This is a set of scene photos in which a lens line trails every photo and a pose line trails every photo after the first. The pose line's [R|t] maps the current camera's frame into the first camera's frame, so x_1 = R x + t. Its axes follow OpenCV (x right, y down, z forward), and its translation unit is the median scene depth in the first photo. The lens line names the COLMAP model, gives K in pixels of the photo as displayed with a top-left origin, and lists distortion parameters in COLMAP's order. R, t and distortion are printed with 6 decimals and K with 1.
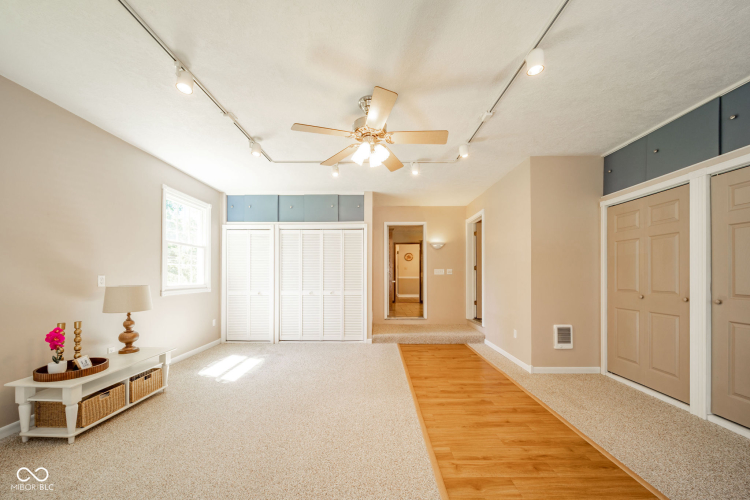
lens RADIAL K [[269.5, 0, 378.5], [0, 269.5, 274.0], [0, 0, 1]] dist [0.002805, -0.000915]
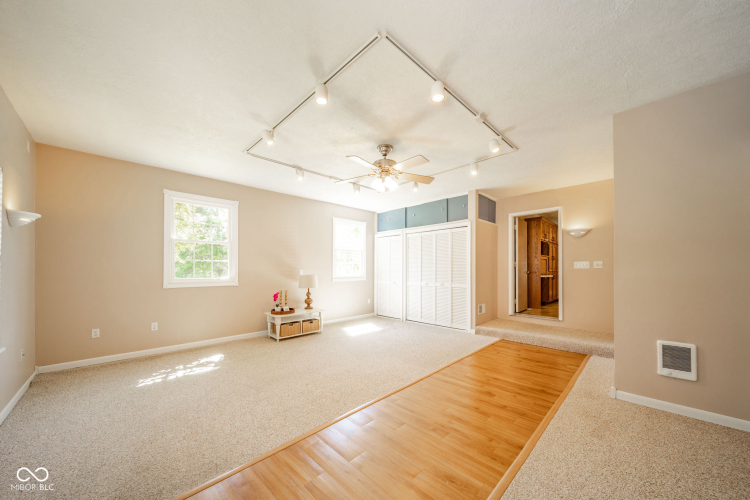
lens RADIAL K [[269.5, 0, 378.3], [0, 269.5, 266.9], [0, 0, 1]] dist [0.002805, -0.000915]
pose [[0.706438, -0.006121, -0.707749, 0.465229], [0.004004, 0.999981, -0.004653, -0.001307], [0.707764, 0.000454, 0.706449, -0.010157]]
